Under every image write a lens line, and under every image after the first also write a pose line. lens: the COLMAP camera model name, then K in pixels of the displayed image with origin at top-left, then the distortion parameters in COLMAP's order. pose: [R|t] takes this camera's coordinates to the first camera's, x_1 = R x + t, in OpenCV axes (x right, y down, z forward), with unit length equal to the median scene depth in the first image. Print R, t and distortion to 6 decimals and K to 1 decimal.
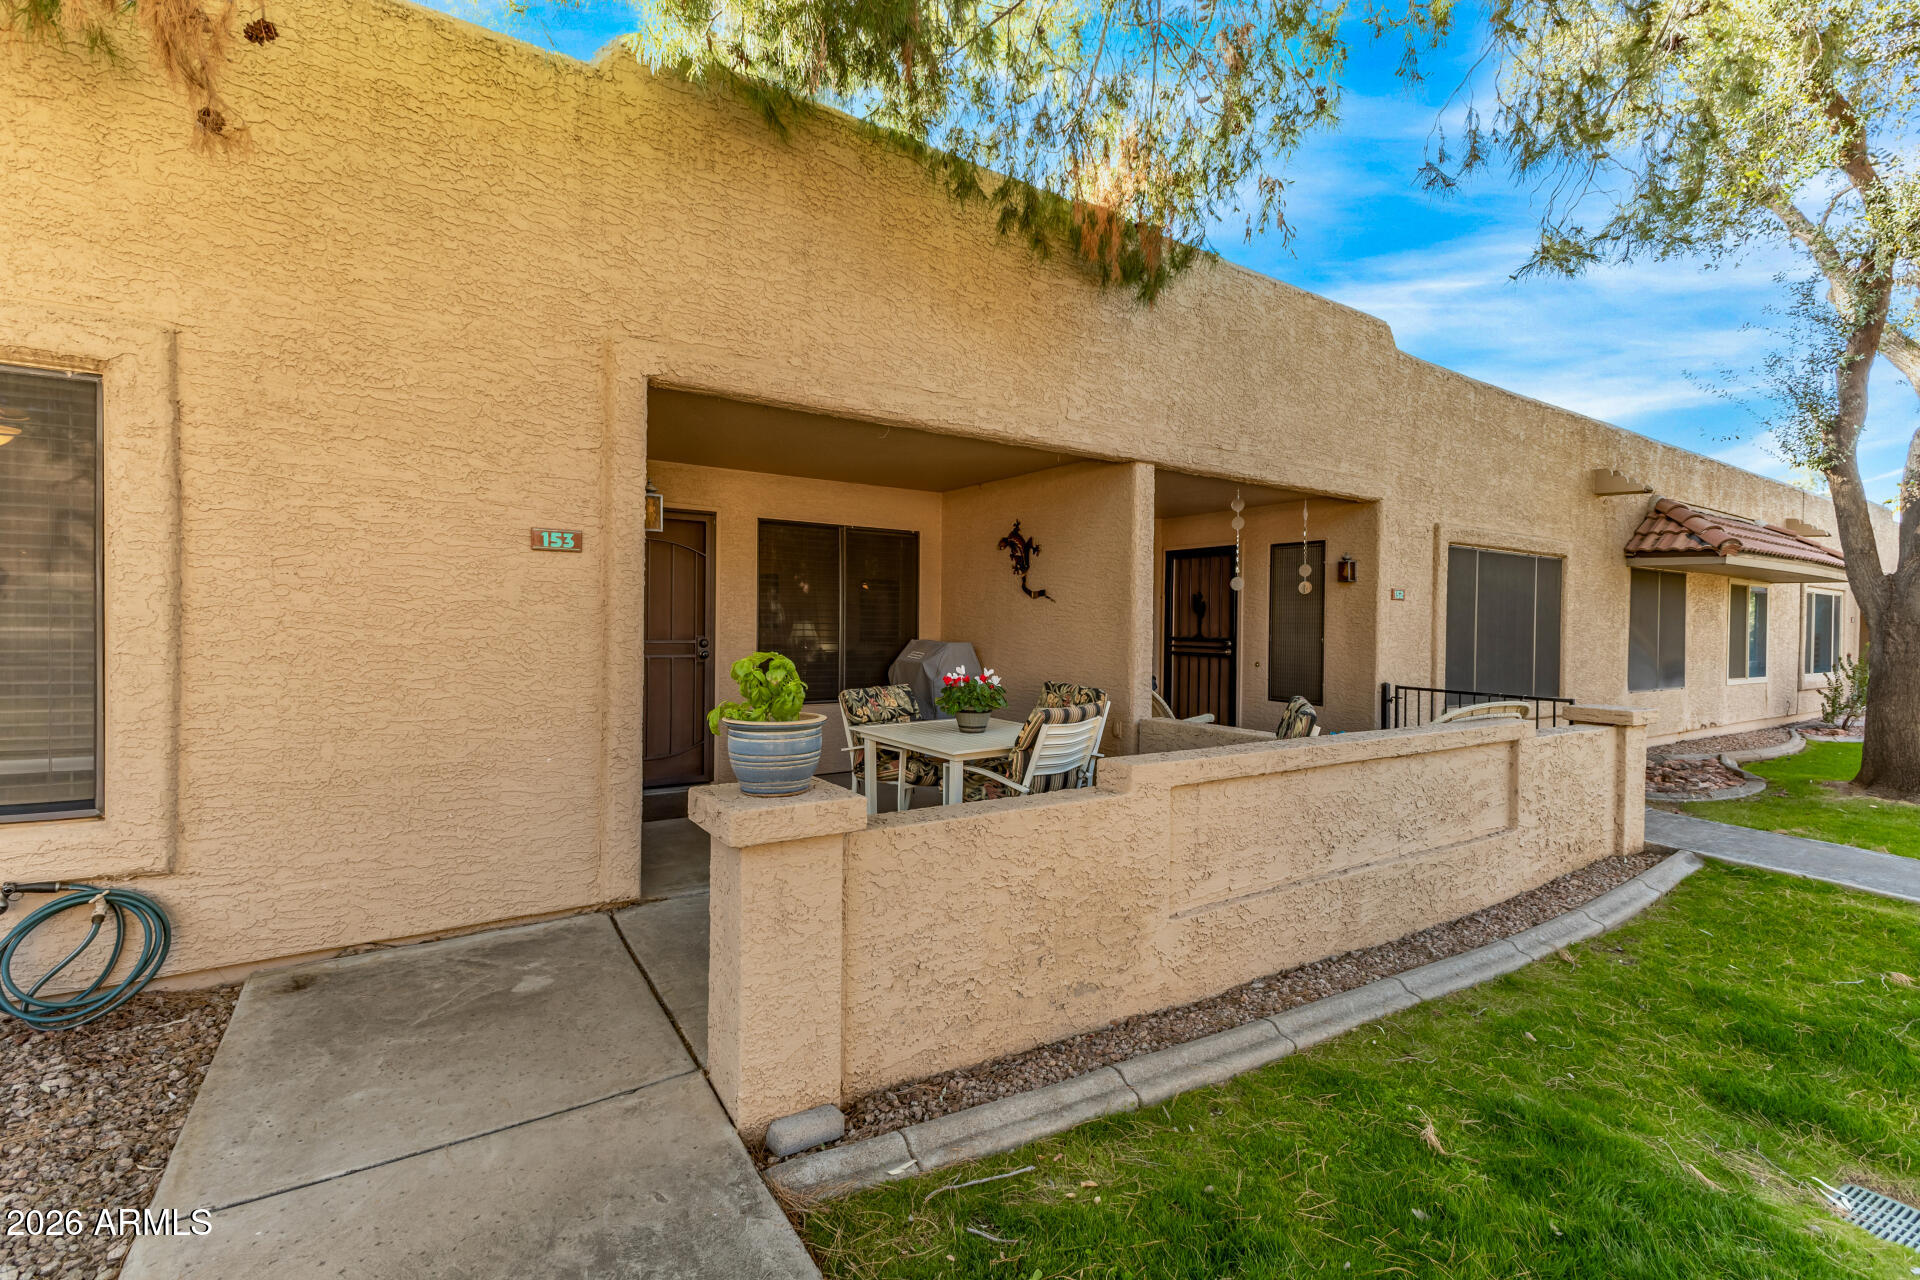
lens RADIAL K [[841.7, 0, 965.8], [0, 841.7, 634.0], [0, 0, 1]] dist [0.016533, -0.003429]
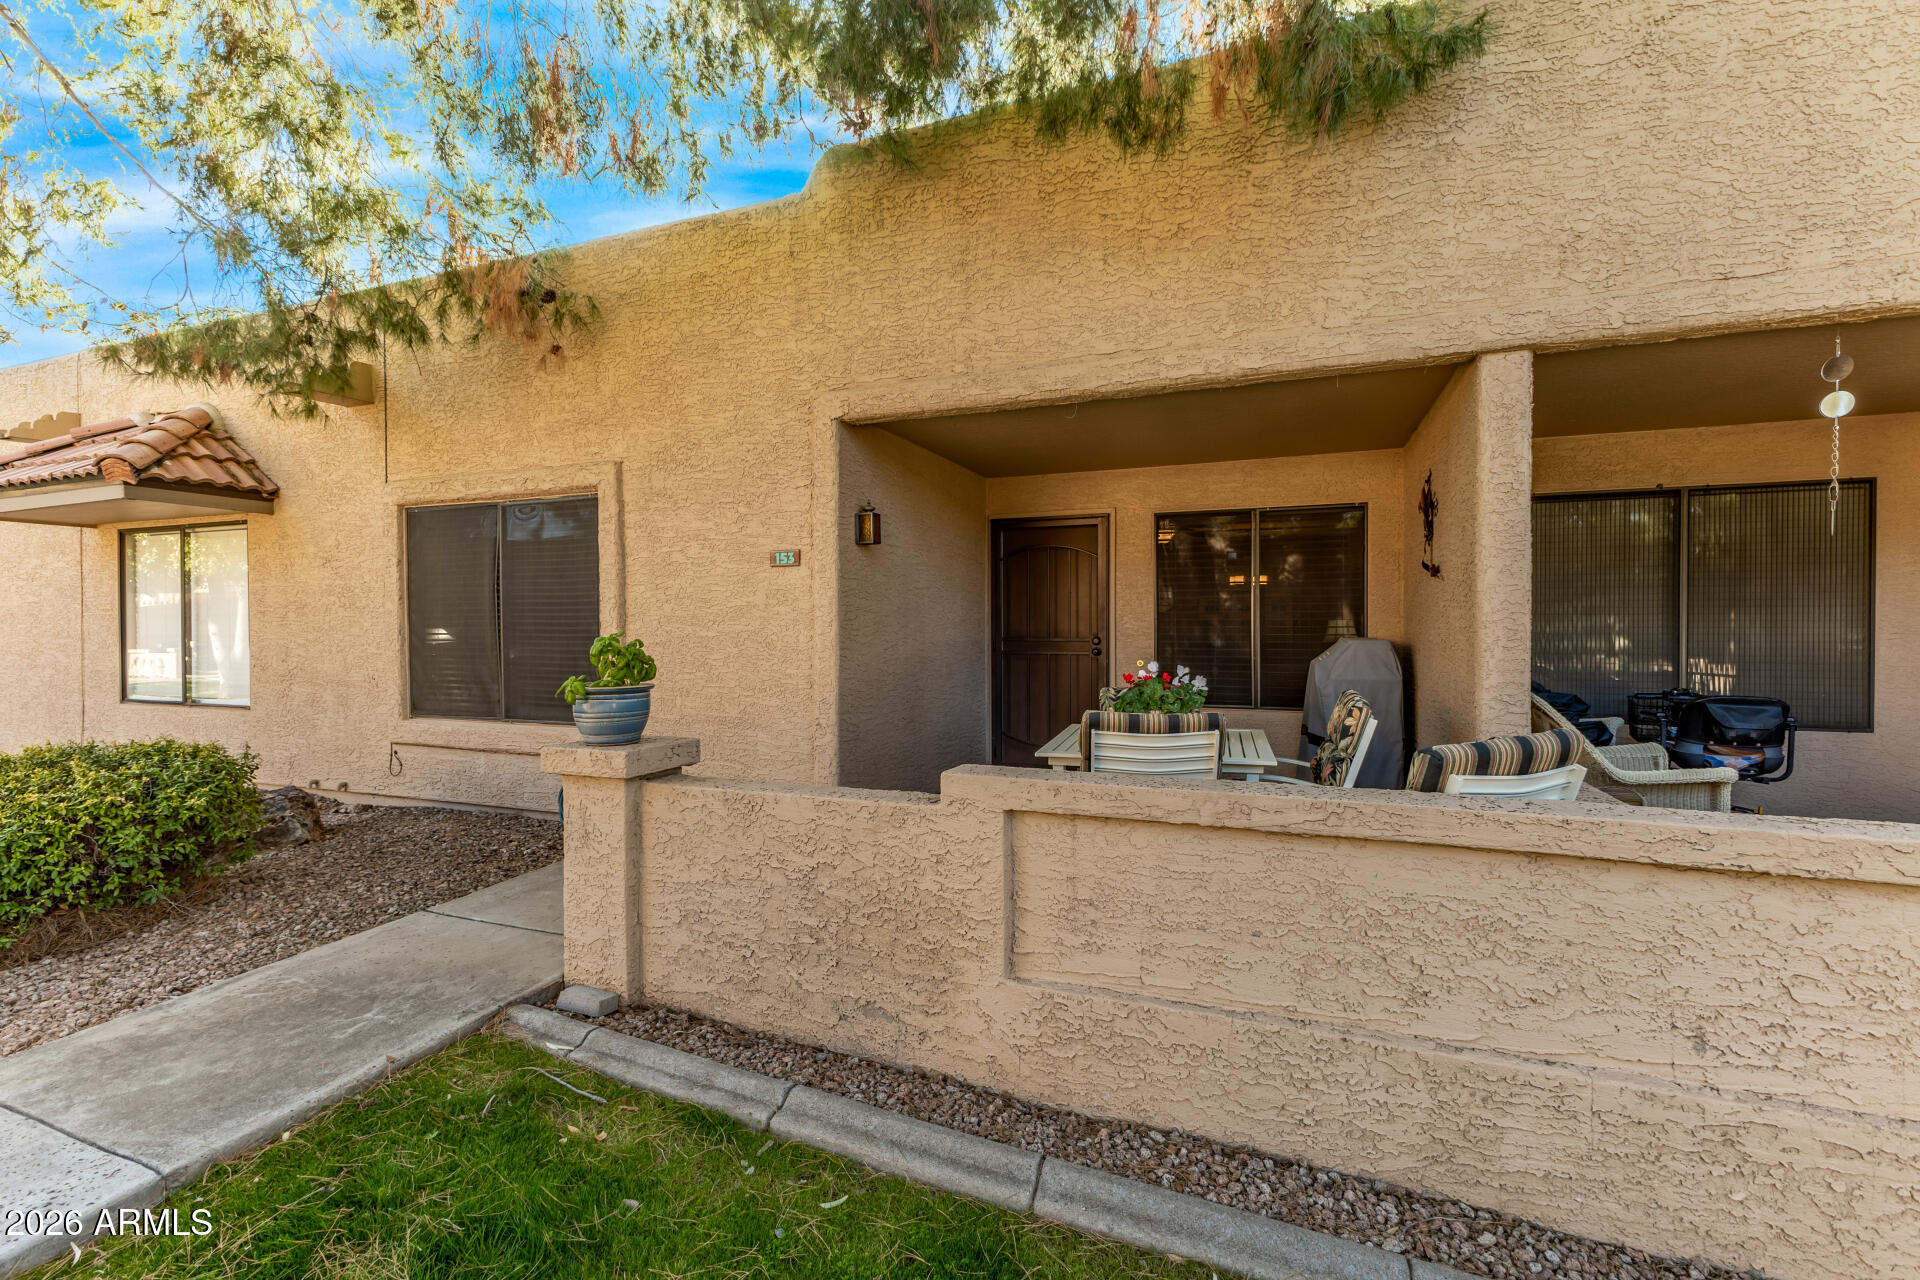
lens RADIAL K [[841.7, 0, 962.6], [0, 841.7, 640.5], [0, 0, 1]] dist [0.016533, -0.003429]
pose [[0.570831, -0.003931, -0.821058, 0.818067], [-0.000019, 0.999988, -0.004801, 0.027066], [0.821067, 0.002756, 0.570825, 0.495277]]
